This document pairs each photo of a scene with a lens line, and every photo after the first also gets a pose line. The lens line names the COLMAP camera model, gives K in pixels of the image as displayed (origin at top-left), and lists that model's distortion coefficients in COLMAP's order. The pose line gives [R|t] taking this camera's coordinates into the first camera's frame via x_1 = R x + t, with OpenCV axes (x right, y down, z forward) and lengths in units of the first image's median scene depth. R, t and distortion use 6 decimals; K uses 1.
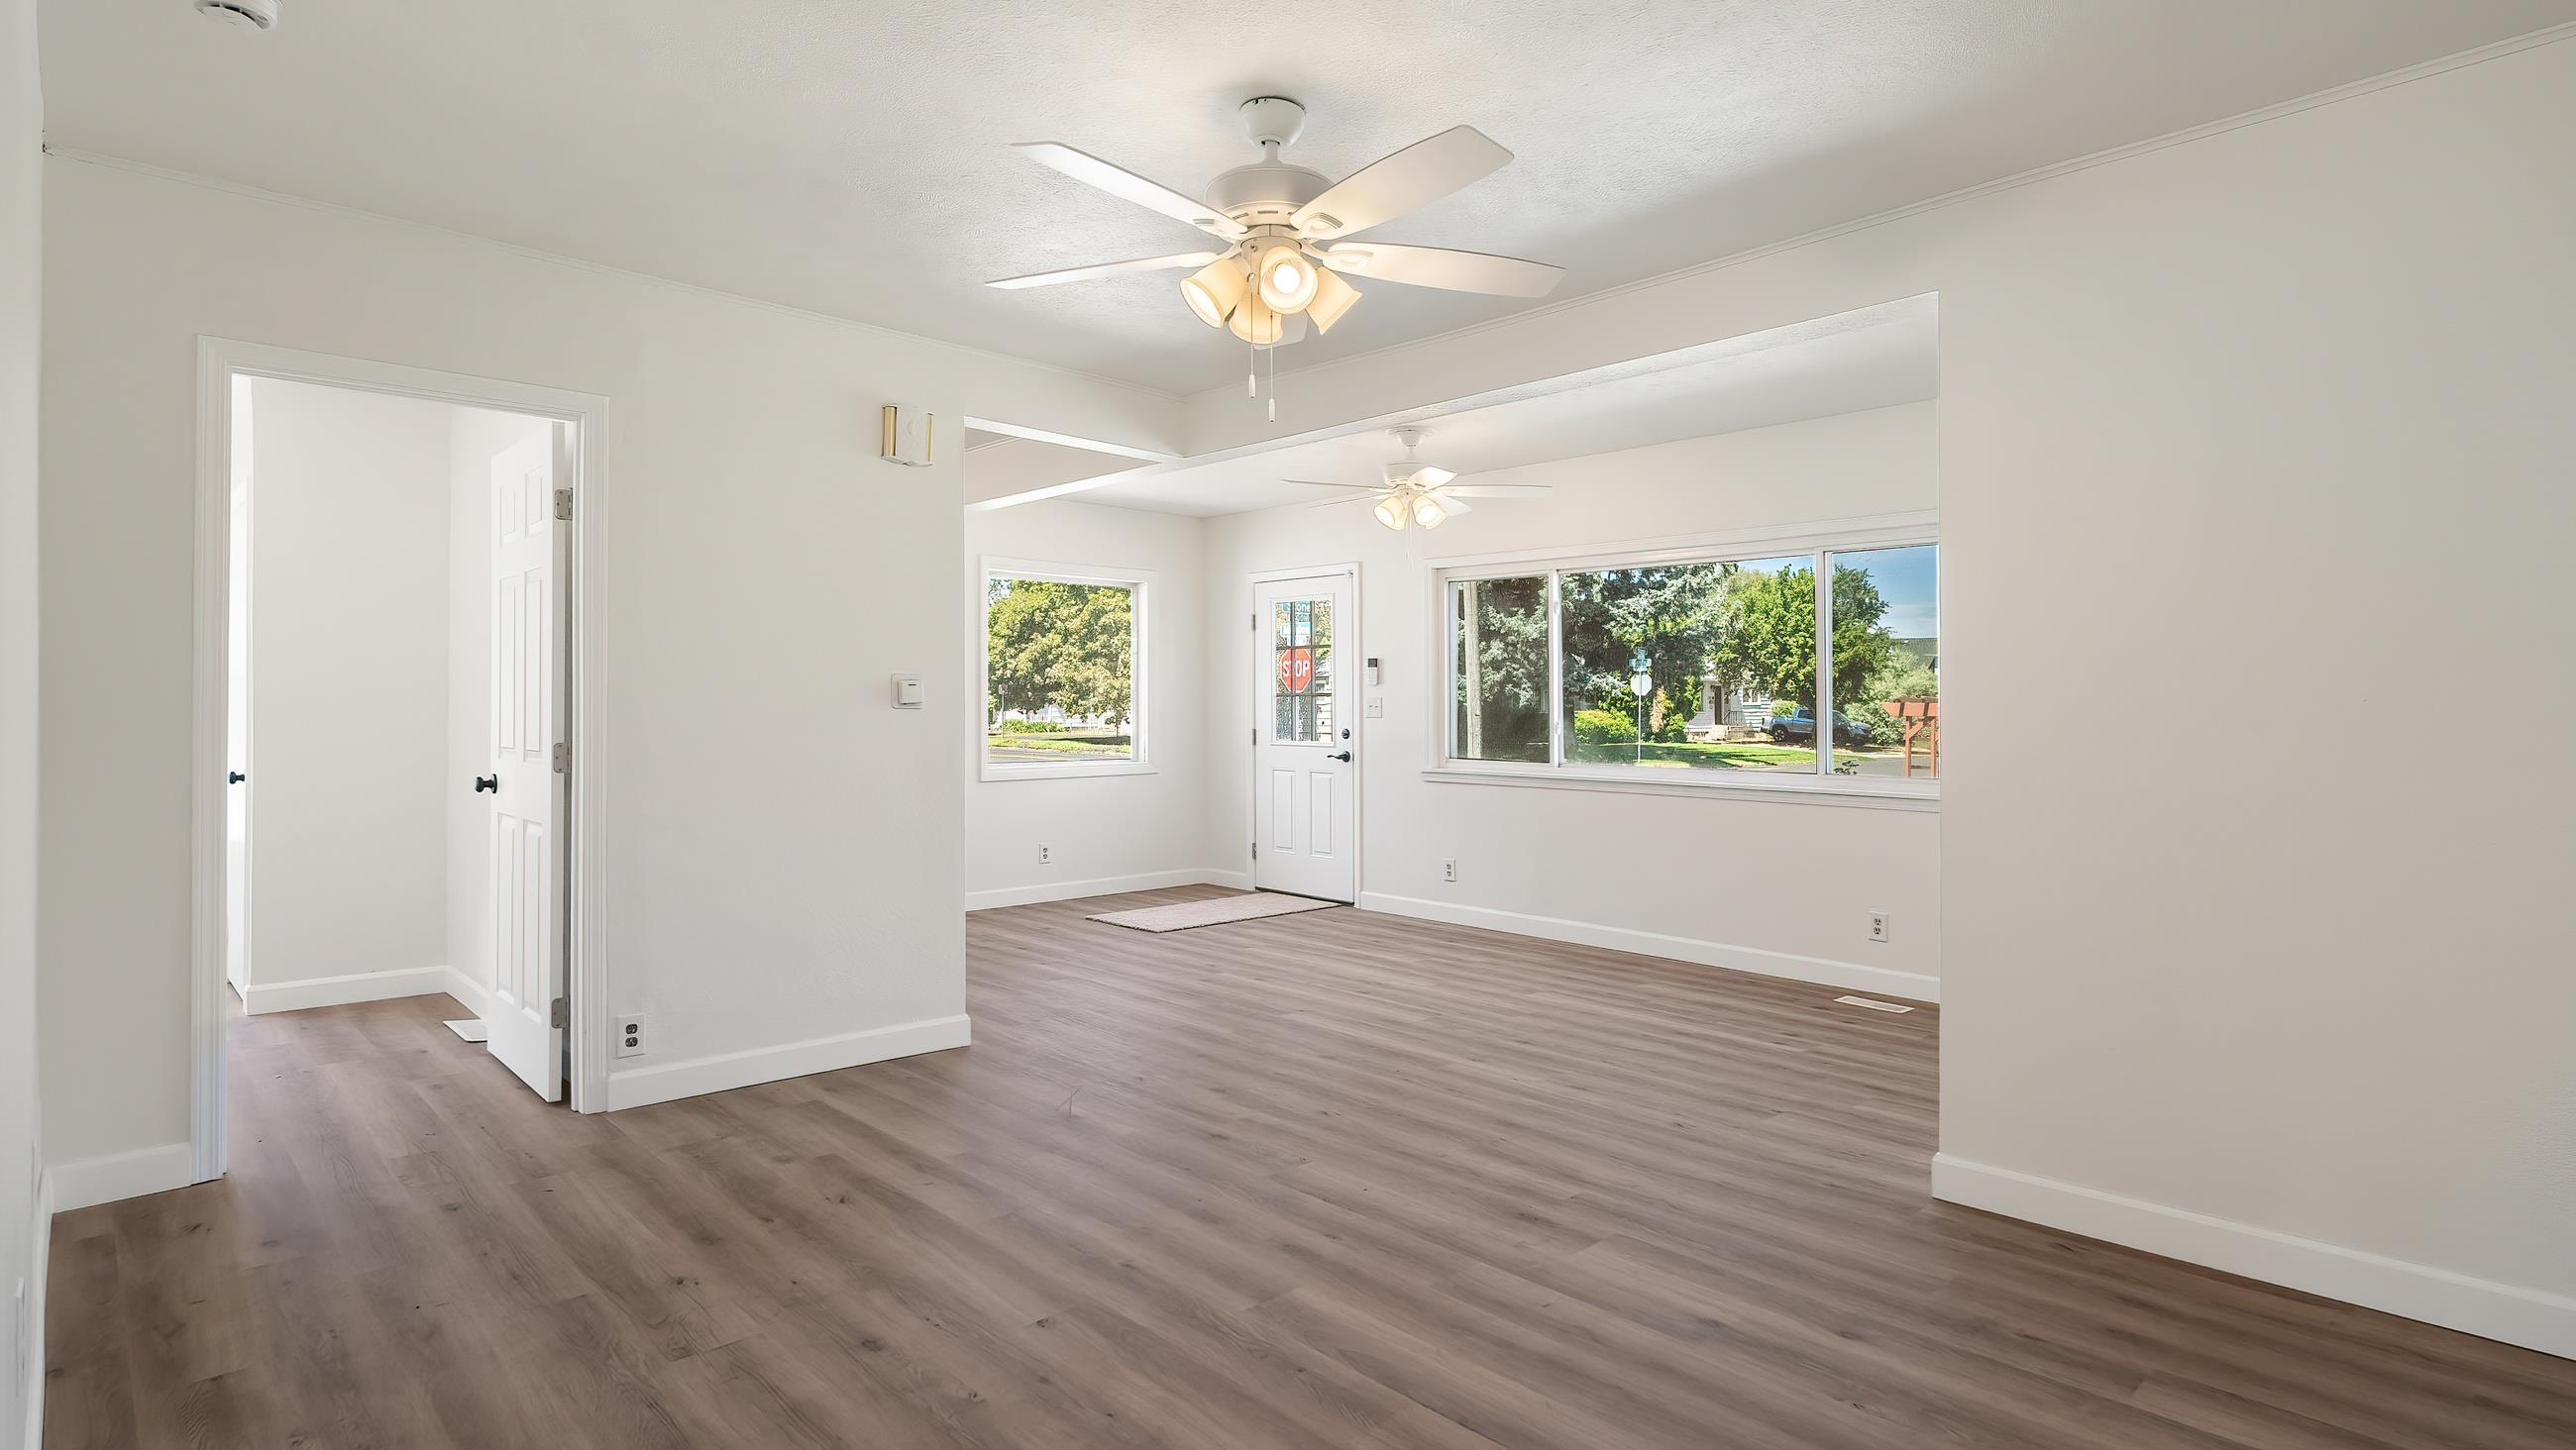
lens RADIAL K [[1306.7, 0, 1320.3], [0, 1306.7, 640.7], [0, 0, 1]] dist [-0.004536, 0.002816]
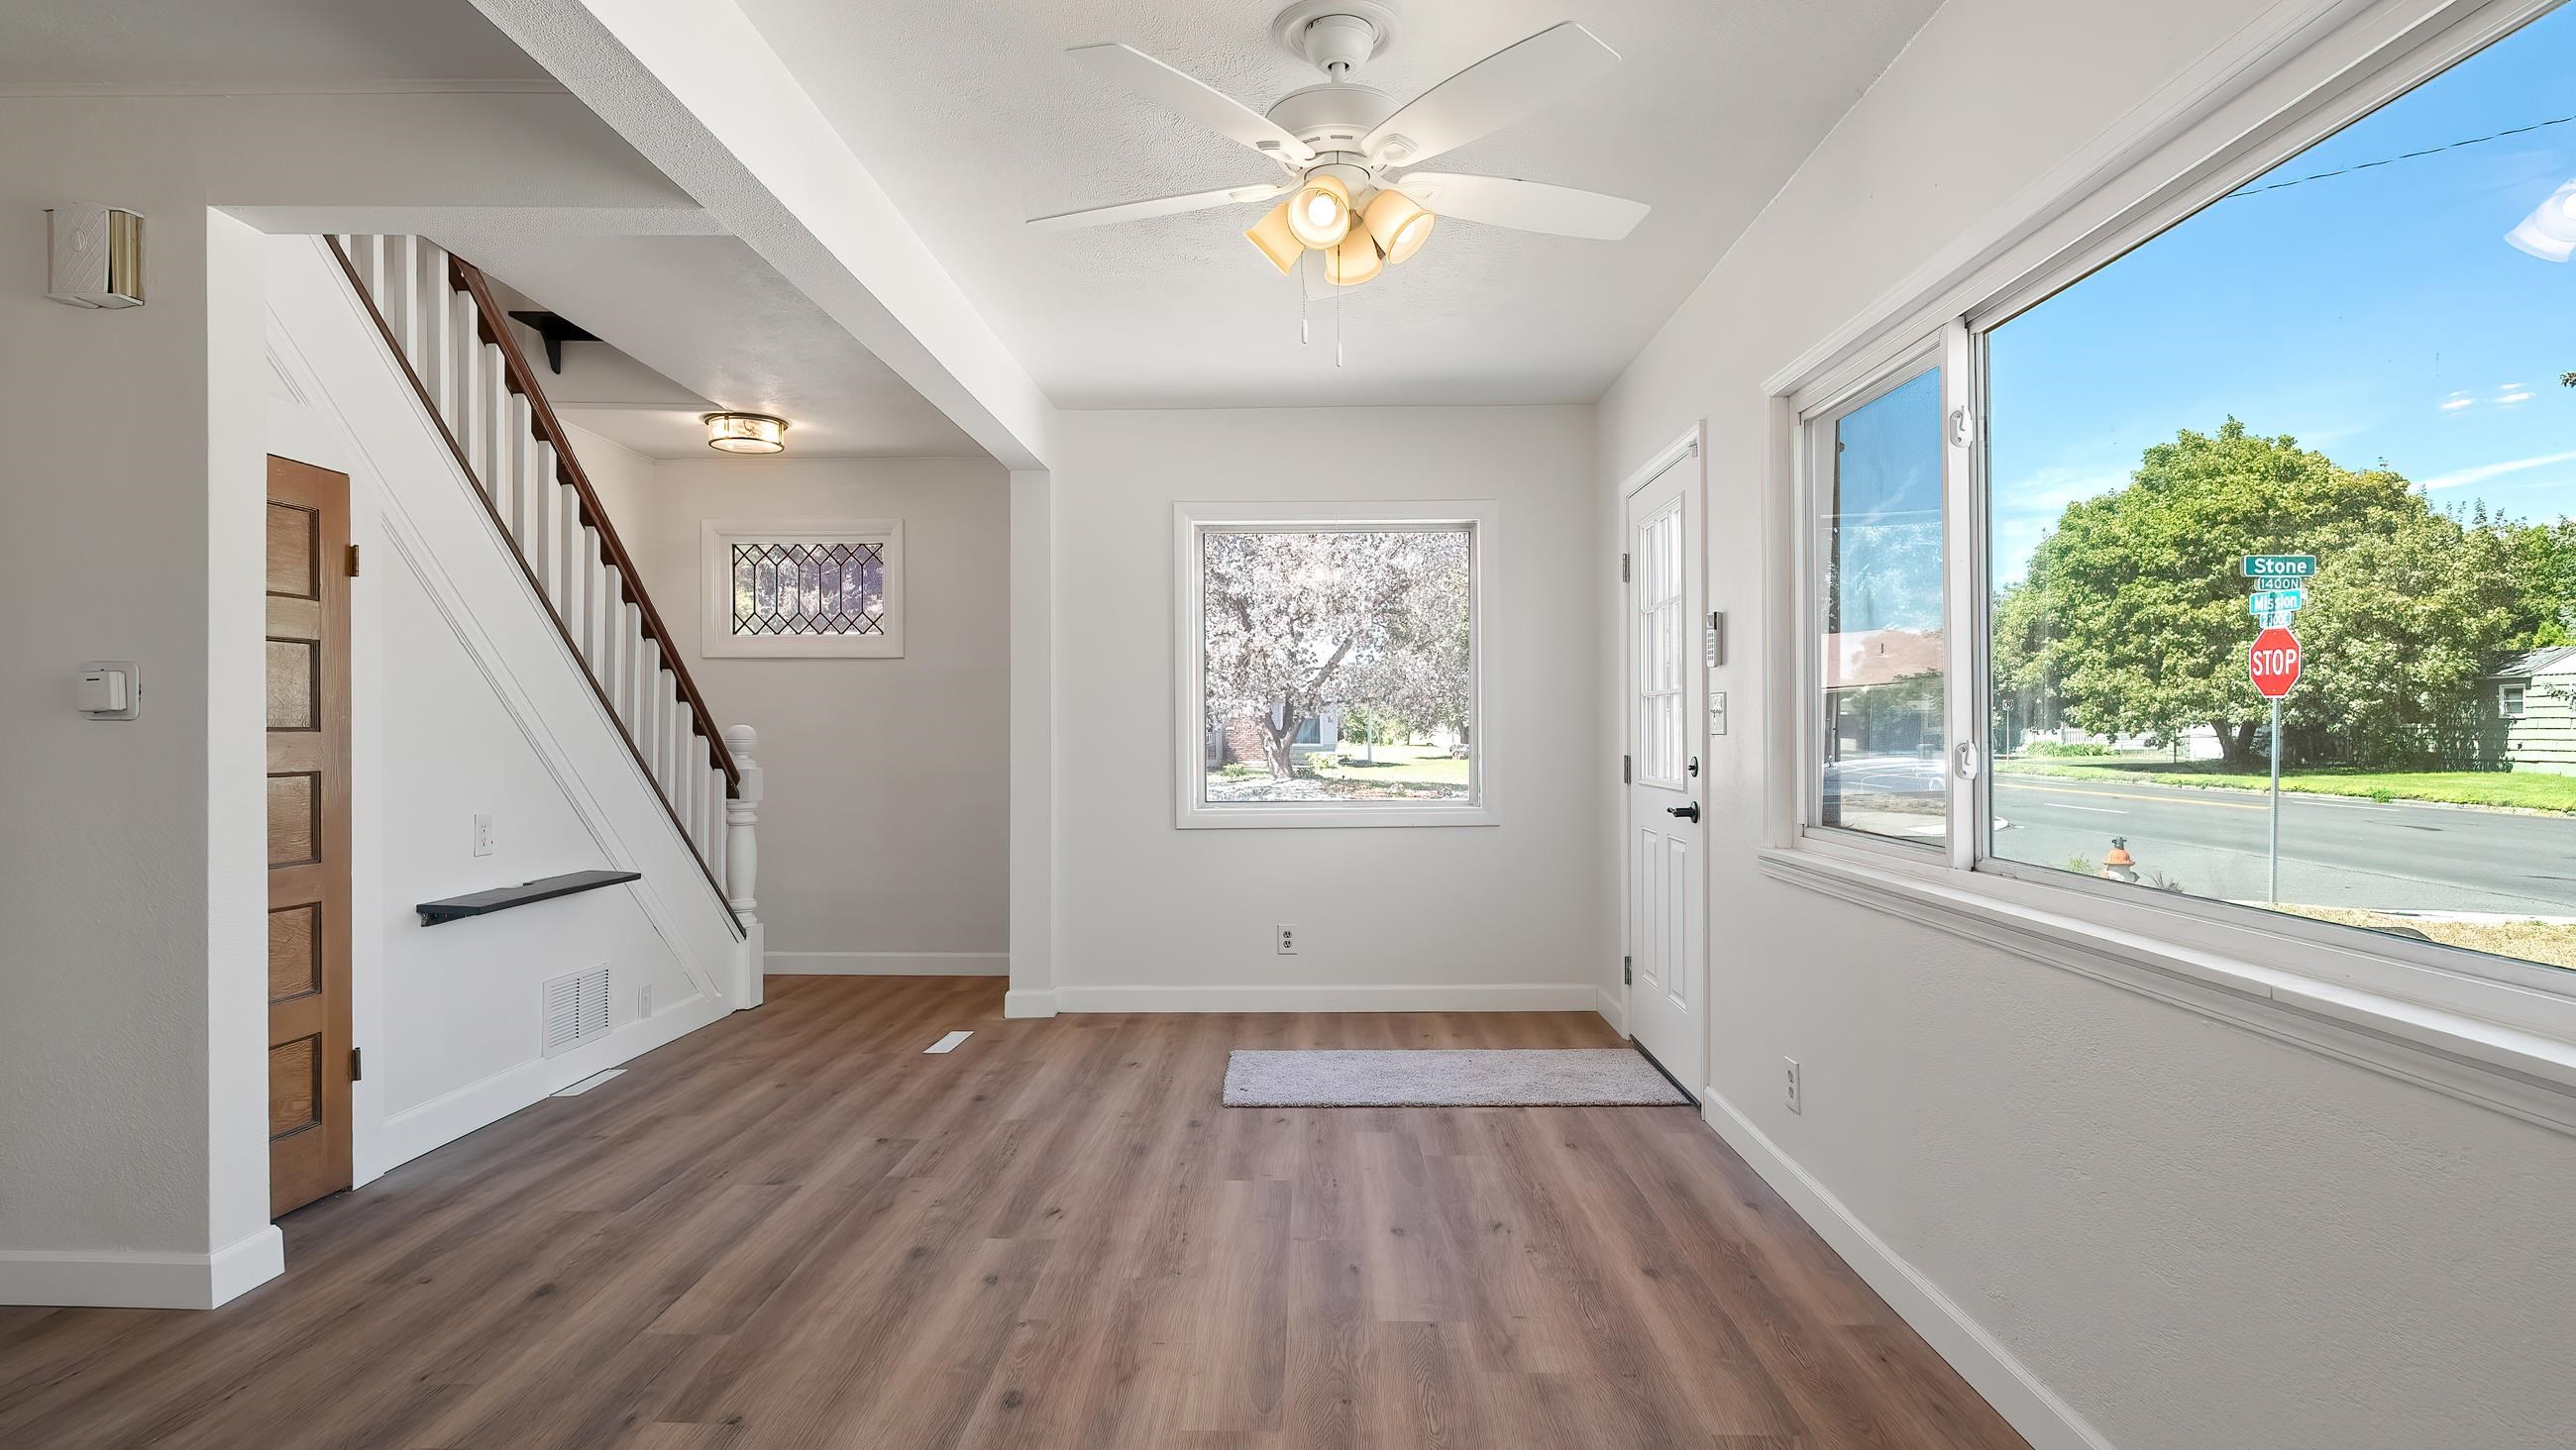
lens RADIAL K [[1306.7, 0, 1295.9], [0, 1306.7, 729.6], [0, 0, 1]] dist [-0.004536, 0.002816]
pose [[0.702297, -0.008043, -0.711838, 0.059040], [0.044551, 0.998473, 0.032673, 0.007462], [0.710488, -0.054659, 0.701583, 0.119380]]
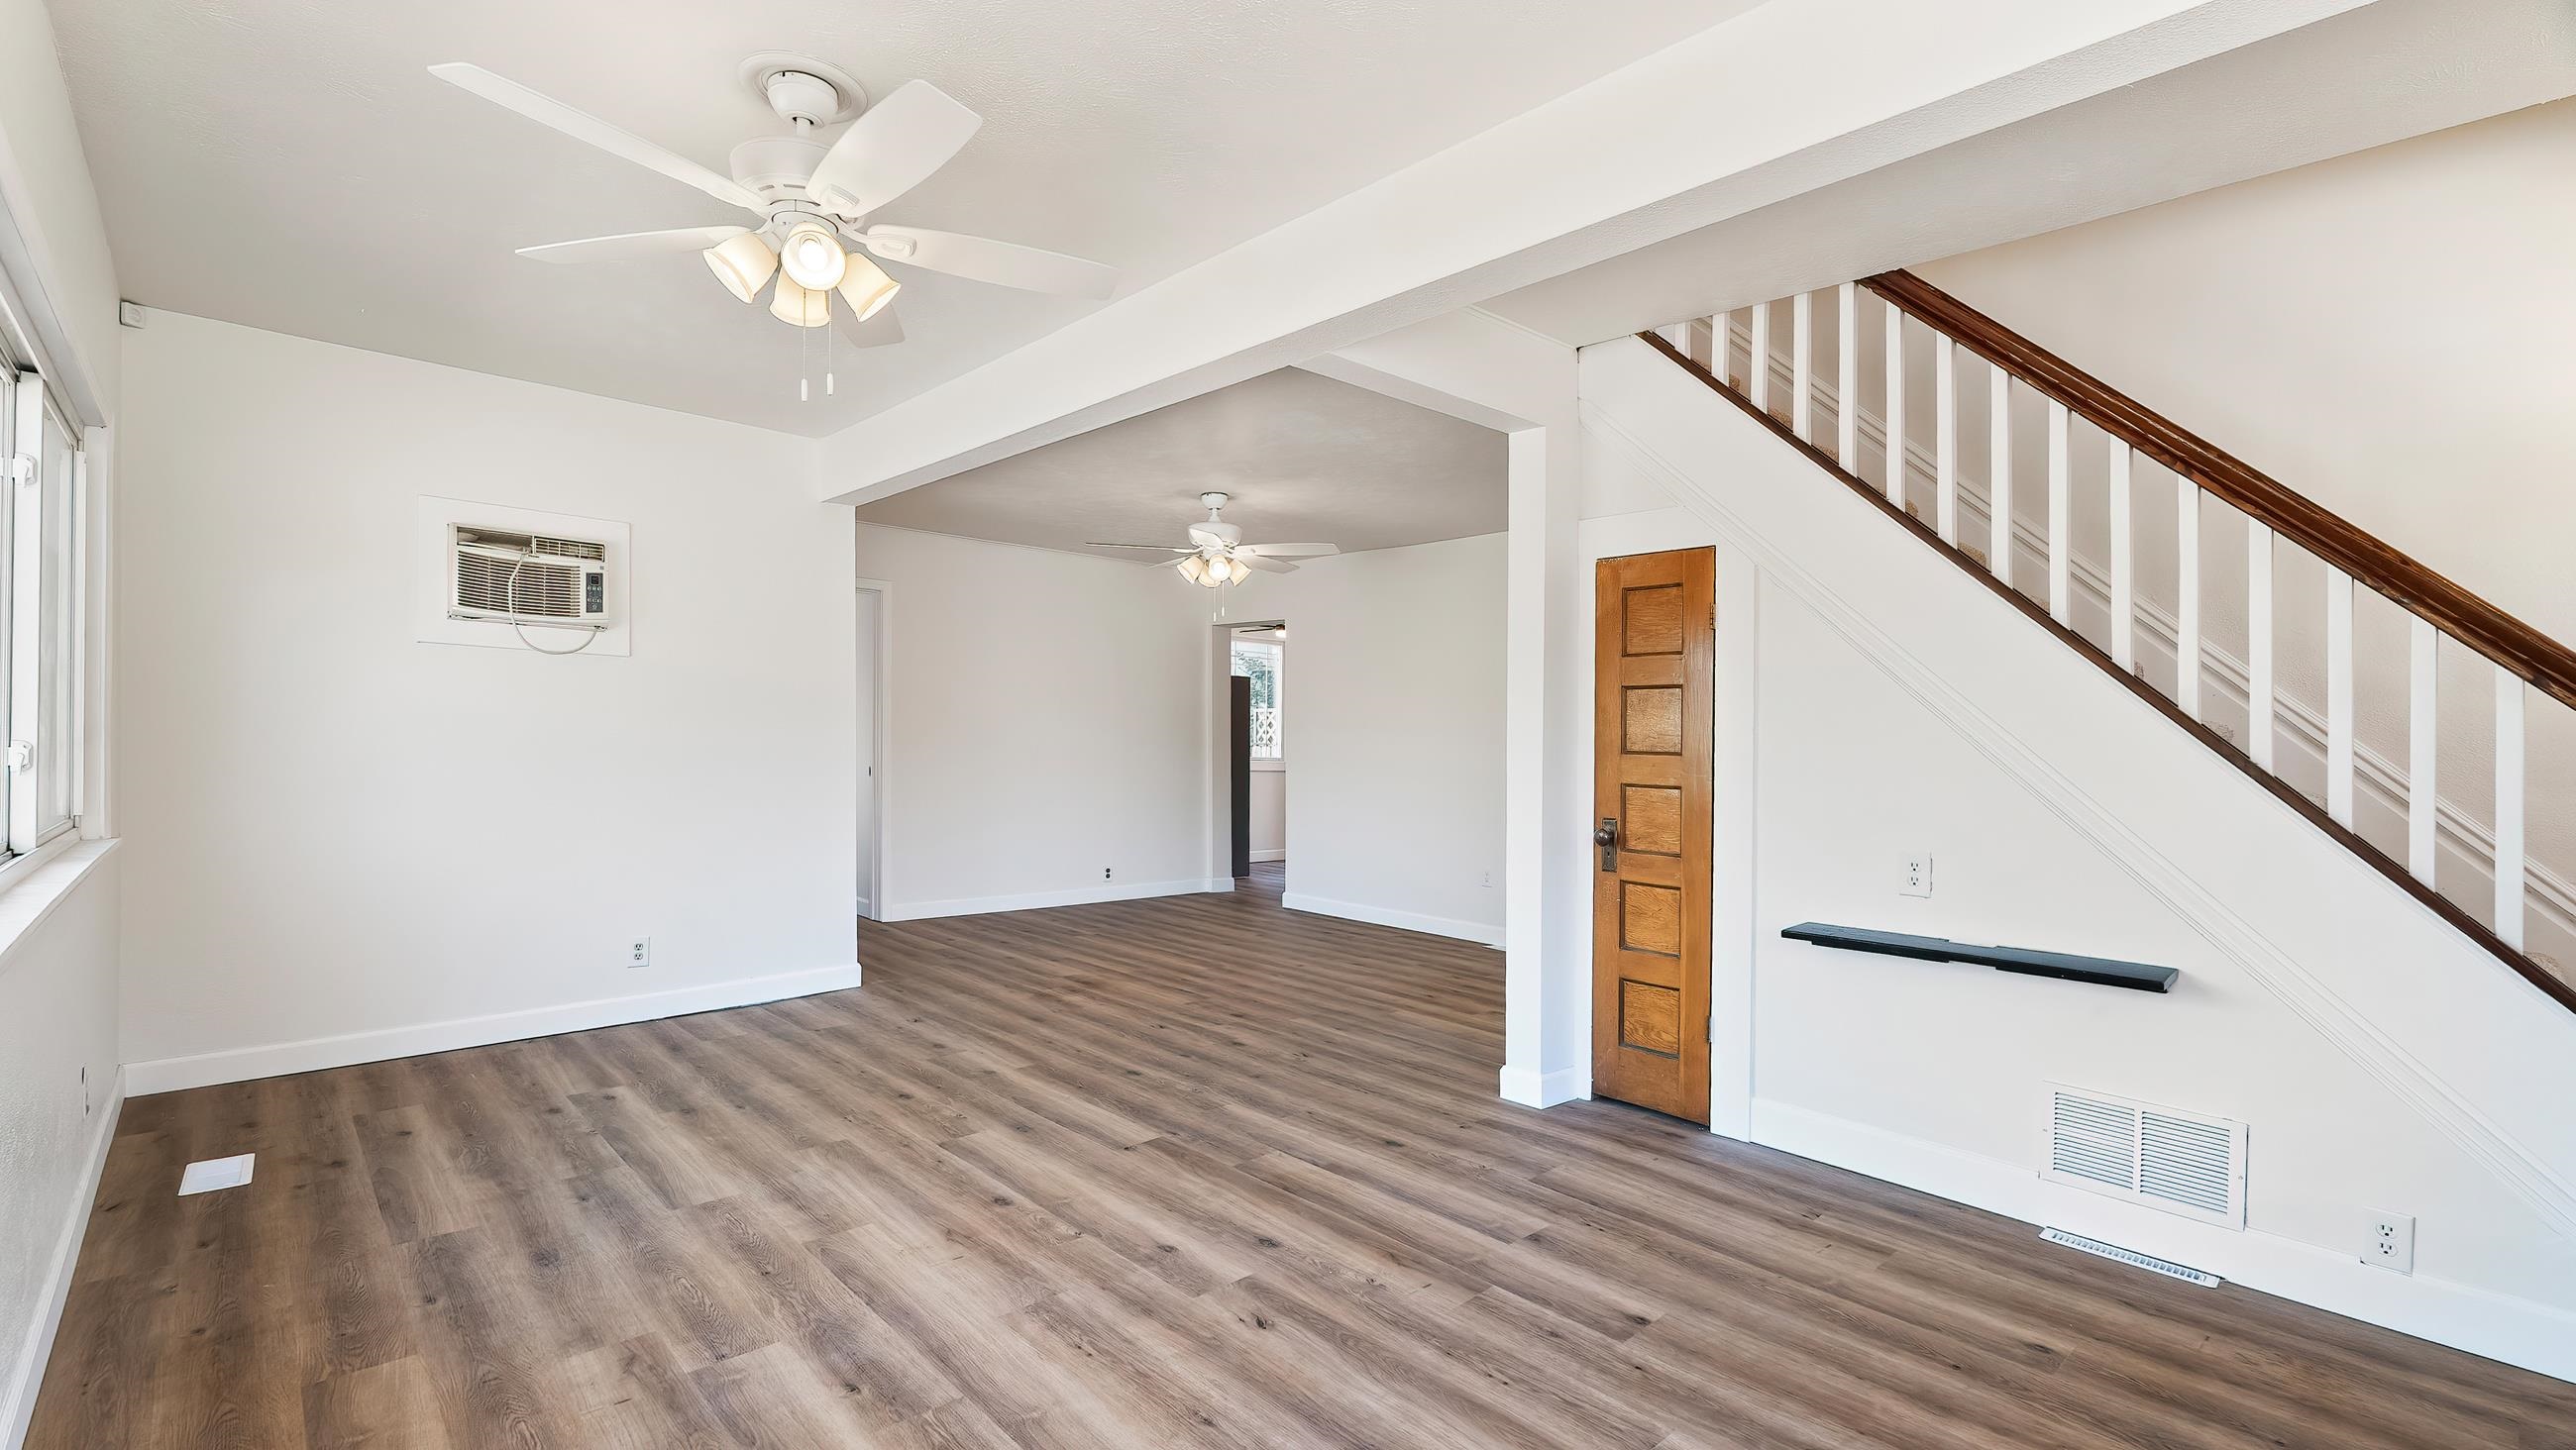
lens RADIAL K [[1128.8, 0, 1284.8], [0, 1128.8, 725.7], [0, 0, 1]] dist [-0.003143, 0.000569]
pose [[-0.999164, -0.026772, 0.030897, -0.016446], [-0.028749, 0.997443, -0.065425, 0.012157], [-0.029066, -0.066258, -0.997379, 0.232307]]
